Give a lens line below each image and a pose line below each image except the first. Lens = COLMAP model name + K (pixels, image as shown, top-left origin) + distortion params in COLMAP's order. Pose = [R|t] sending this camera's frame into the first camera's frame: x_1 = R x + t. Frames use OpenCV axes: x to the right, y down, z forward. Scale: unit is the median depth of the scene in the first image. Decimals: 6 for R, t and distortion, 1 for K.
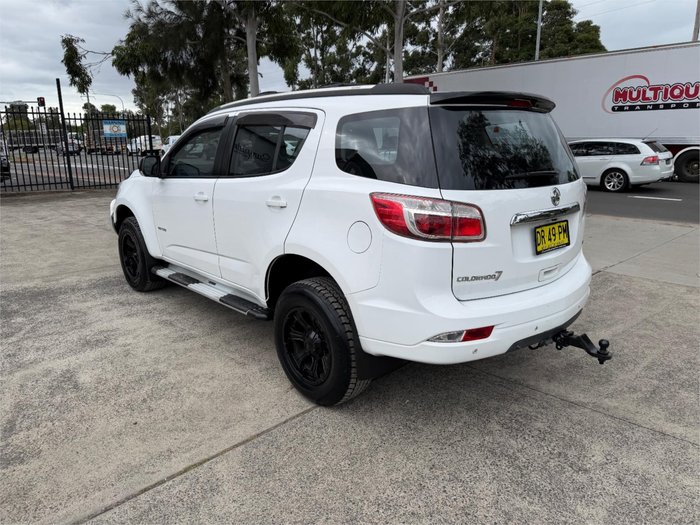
lens RADIAL K [[501.9, 0, 349.1], [0, 501.9, 262.3], [0, 0, 1]] dist [0.004063, -0.010602]
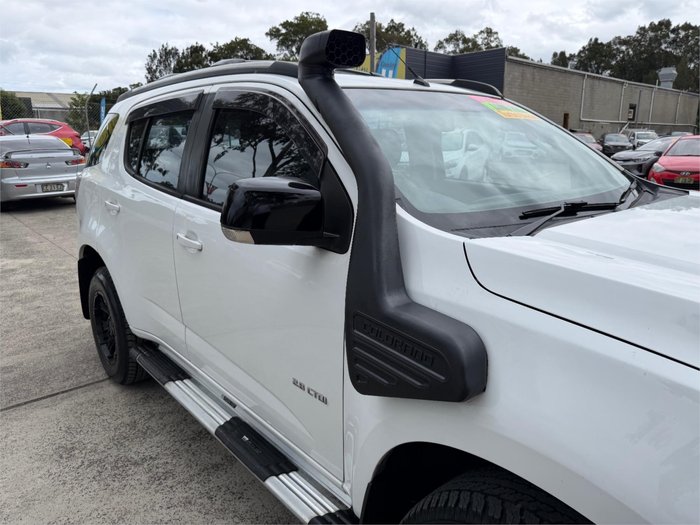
lens RADIAL K [[497.0, 0, 346.1], [0, 497.0, 259.8], [0, 0, 1]] dist [-0.002066, -0.003909]
pose [[-0.999127, 0.005921, 0.041365, -0.150852], [0.024398, 0.886321, 0.462429, -0.452565], [-0.033925, 0.463034, -0.885691, 1.875725]]
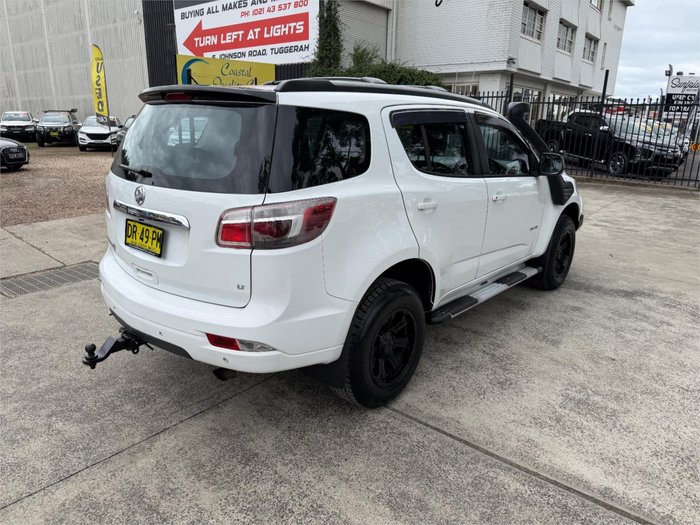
lens RADIAL K [[498.1, 0, 335.8], [0, 498.1, 263.8], [0, 0, 1]] dist [0.005564, -0.009255]
pose [[0.098211, 0.279228, -0.955189, 1.034980], [-0.259240, 0.933869, 0.246341, -0.253153], [0.960807, 0.223429, 0.164104, 0.914662]]
